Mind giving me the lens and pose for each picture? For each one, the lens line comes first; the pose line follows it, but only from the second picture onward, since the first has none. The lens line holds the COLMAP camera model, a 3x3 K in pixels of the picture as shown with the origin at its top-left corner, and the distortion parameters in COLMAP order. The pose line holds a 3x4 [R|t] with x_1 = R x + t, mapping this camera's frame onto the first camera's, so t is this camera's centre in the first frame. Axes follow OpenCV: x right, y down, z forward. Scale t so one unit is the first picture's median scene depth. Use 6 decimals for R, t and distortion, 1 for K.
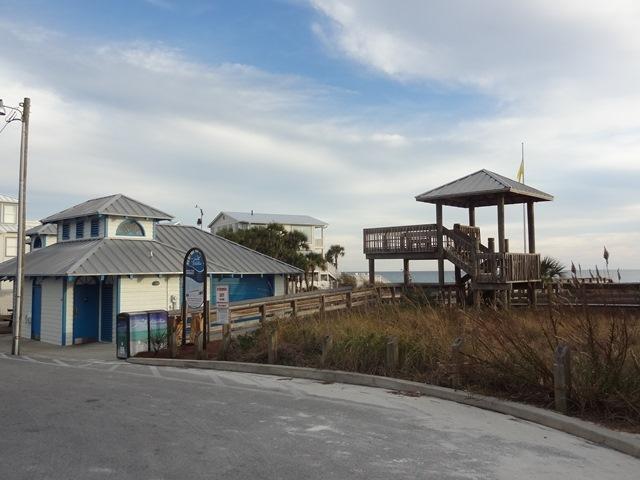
lens RADIAL K [[554.9, 0, 321.9], [0, 554.9, 236.8], [0, 0, 1]] dist [-0.002600, -0.010099]
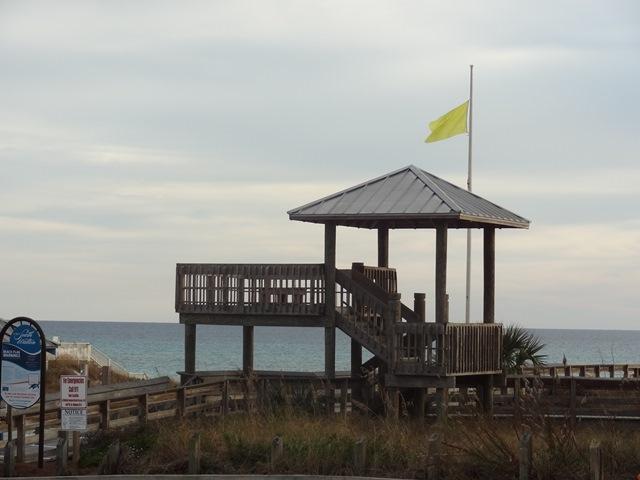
lens RADIAL K [[1838.0, 0, 319.8], [0, 1838.0, 240.4], [0, 0, 1]] dist [-0.030048, 0.000000]
pose [[0.959626, 0.037354, 0.278787, -0.292219], [-0.042216, 0.999043, 0.011453, -0.065423], [-0.278092, -0.022759, 0.960285, -0.699938]]
